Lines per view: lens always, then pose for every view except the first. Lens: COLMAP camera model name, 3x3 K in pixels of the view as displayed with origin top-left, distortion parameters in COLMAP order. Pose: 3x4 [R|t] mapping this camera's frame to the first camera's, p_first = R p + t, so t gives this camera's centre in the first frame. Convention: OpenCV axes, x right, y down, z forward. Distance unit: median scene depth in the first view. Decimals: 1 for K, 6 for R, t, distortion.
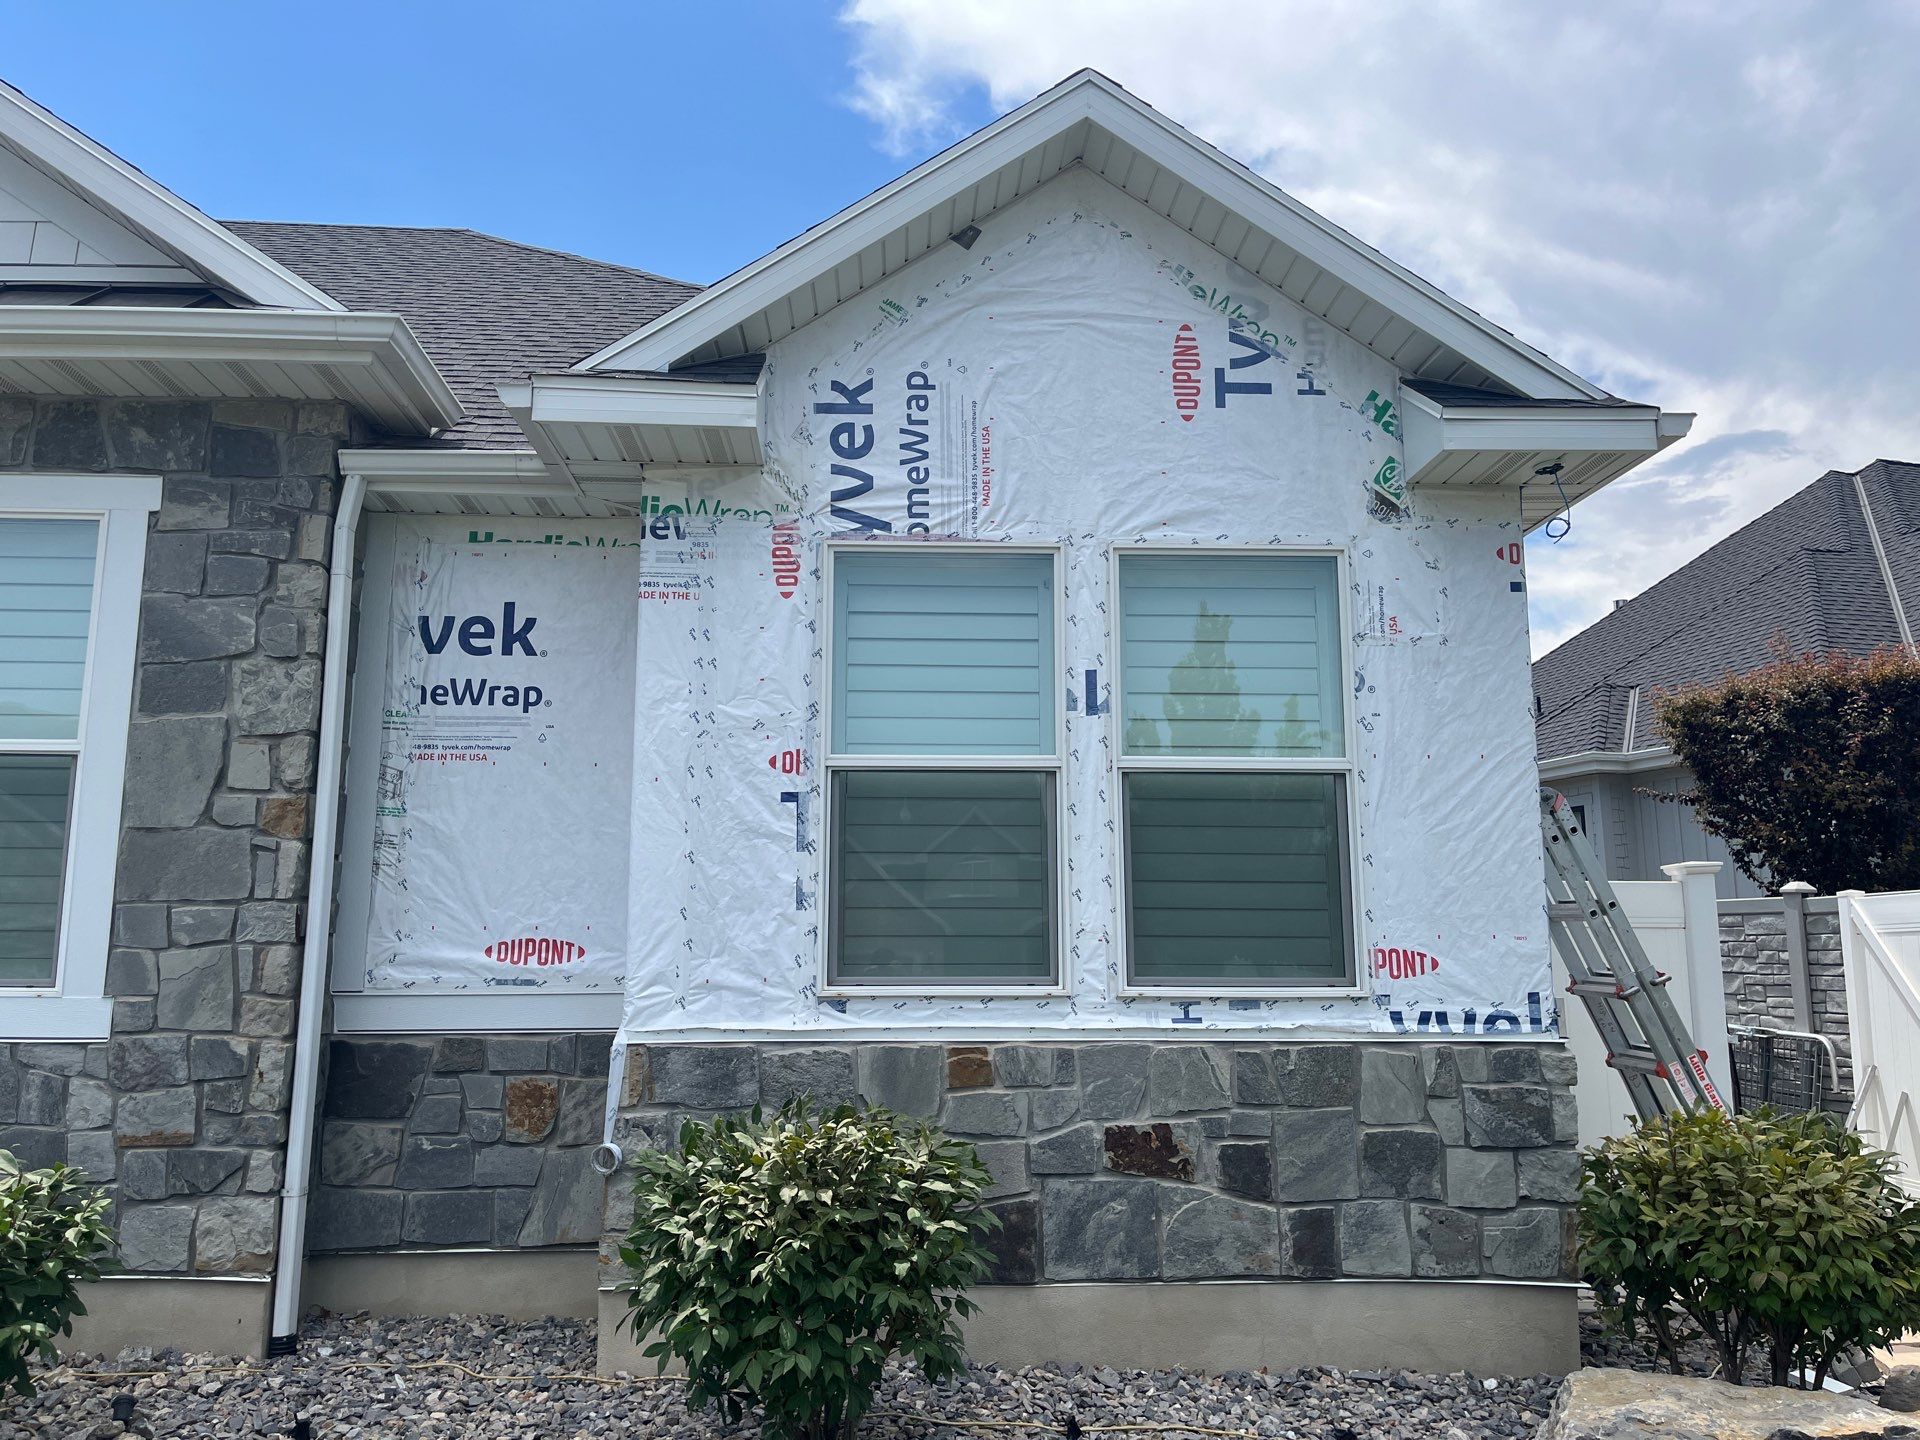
lens RADIAL K [[1543.1, 0, 960.0], [0, 1543.1, 720.0], [0, 0, 1]] dist [-0.026513, 0.191727]
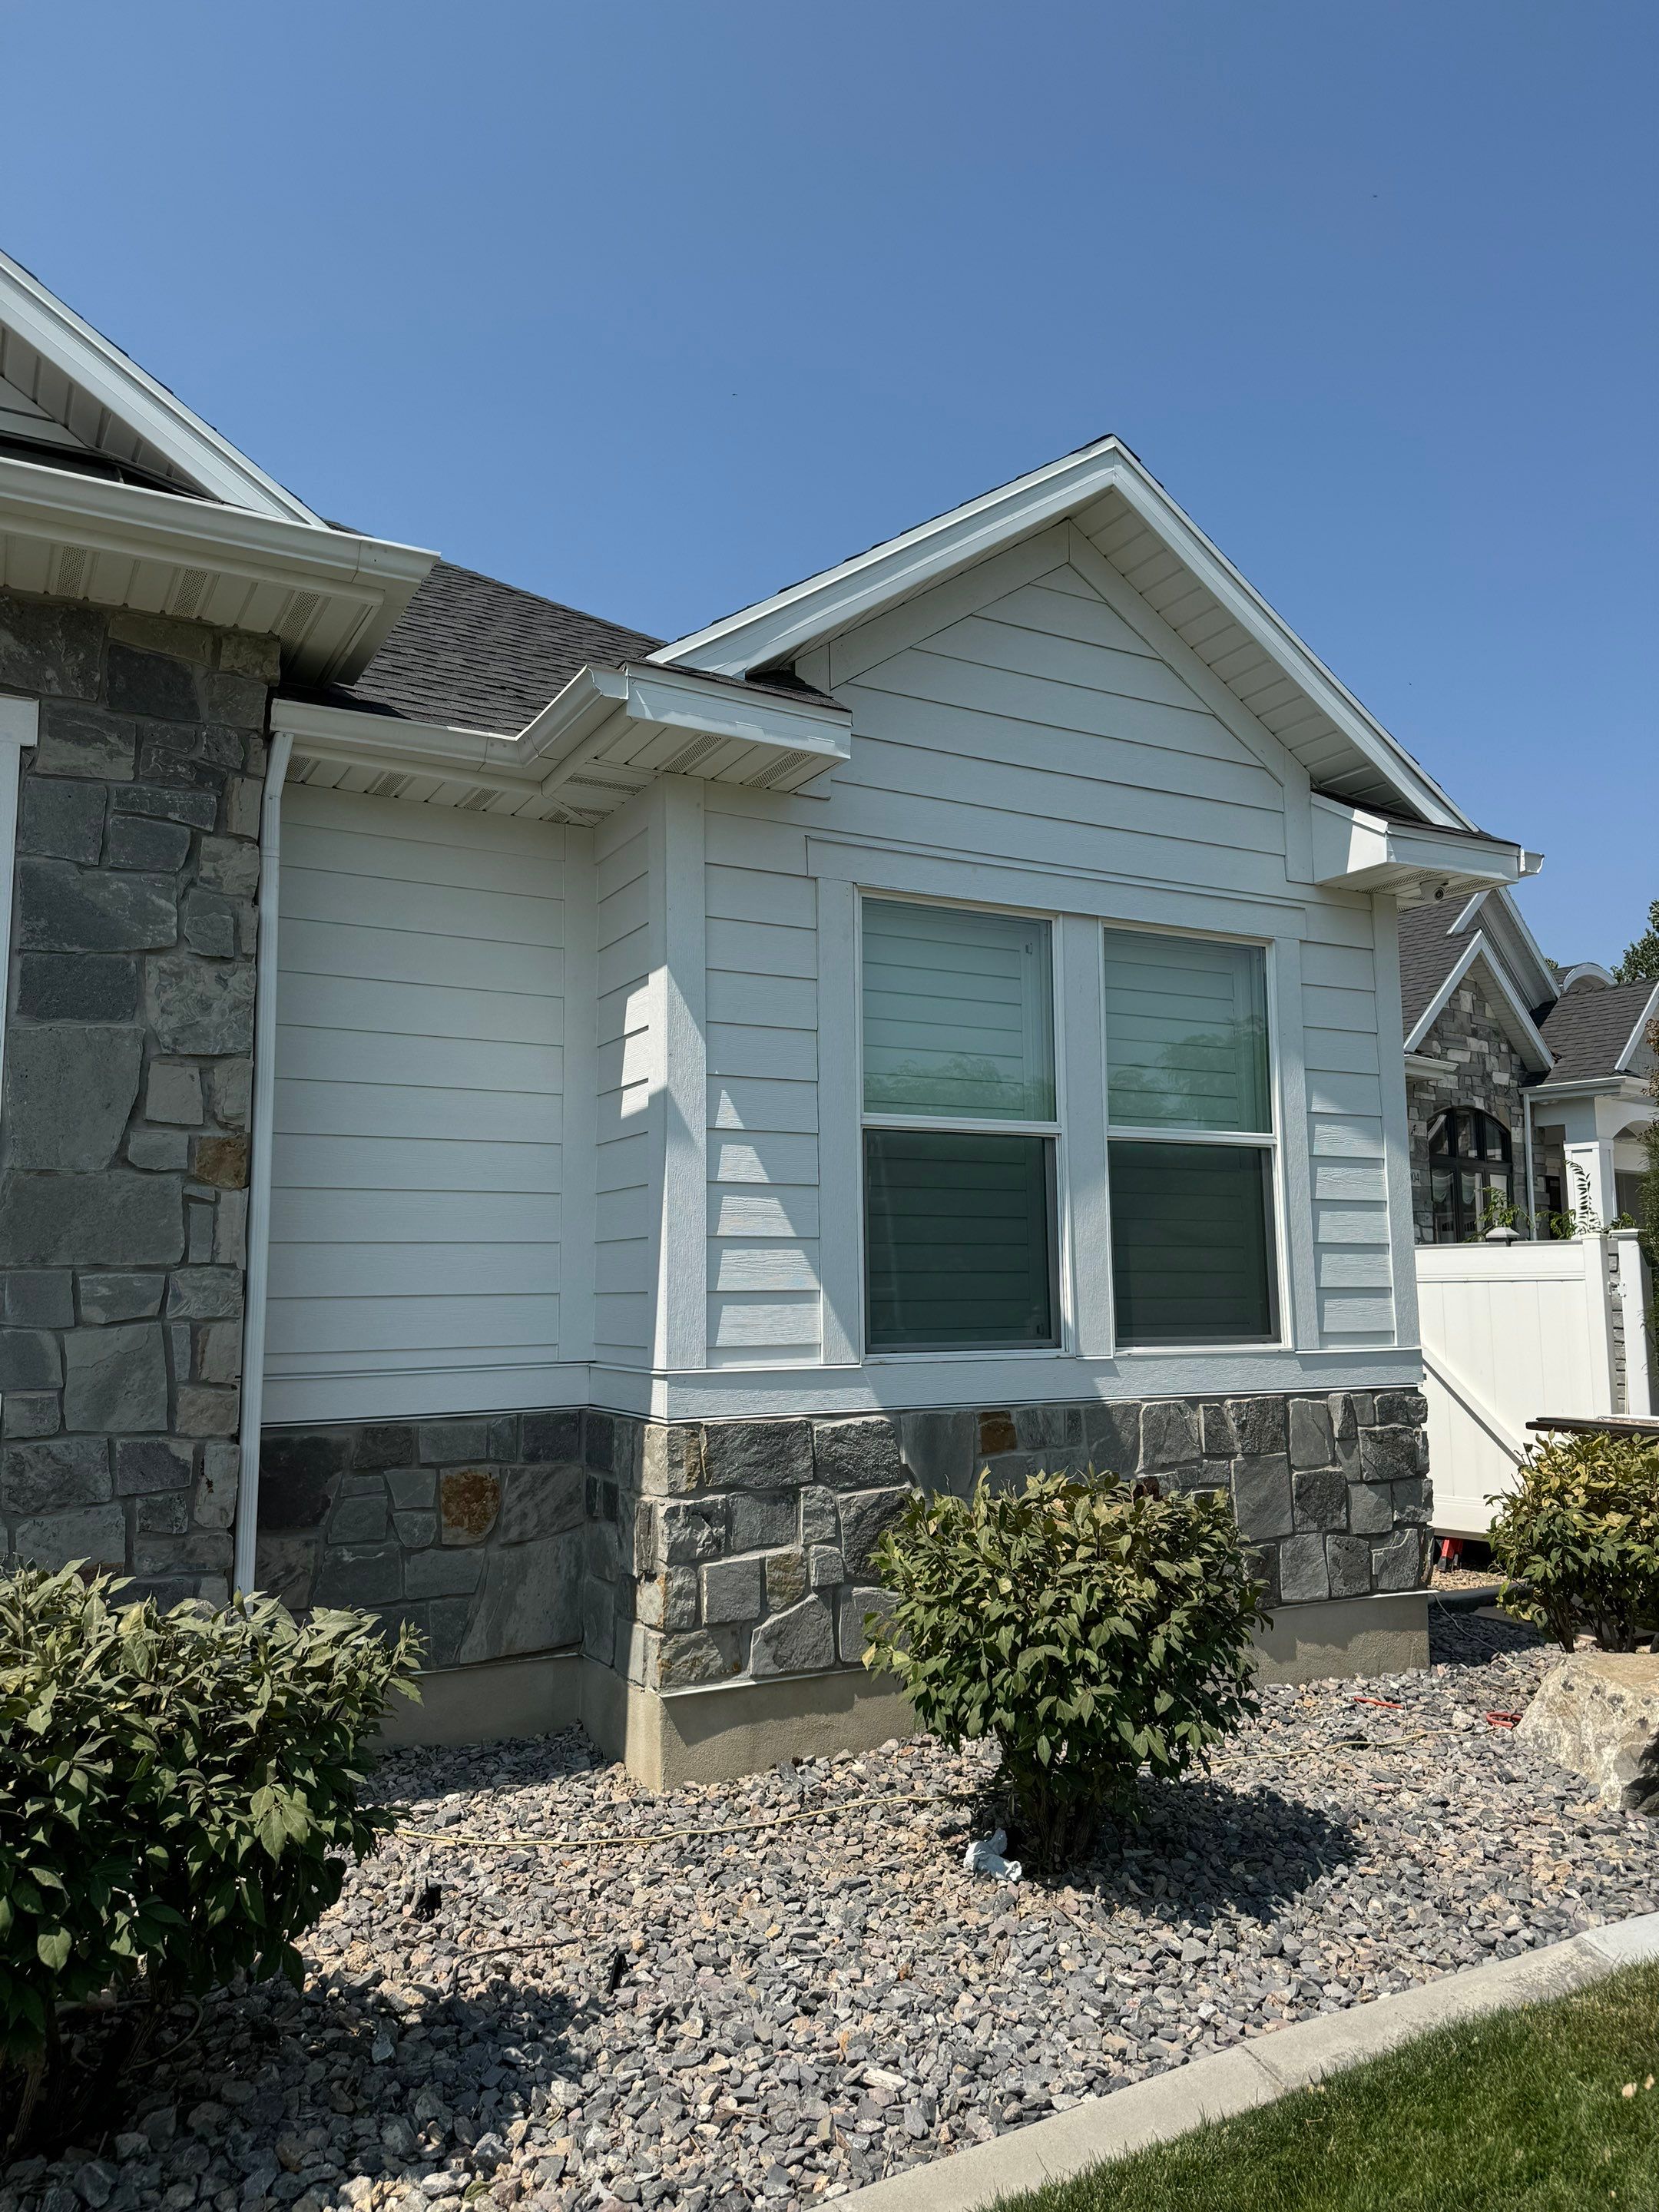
lens RADIAL K [[1633.0, 0, 829.5], [0, 1633.0, 1106.0], [0, 0, 1]] dist [0.108945, -0.138112]
pose [[0.888252, 0.041915, 0.457439, -0.546704], [-0.061102, 0.997760, 0.027224, -0.007159], [-0.455274, -0.052132, 0.888824, 0.106352]]
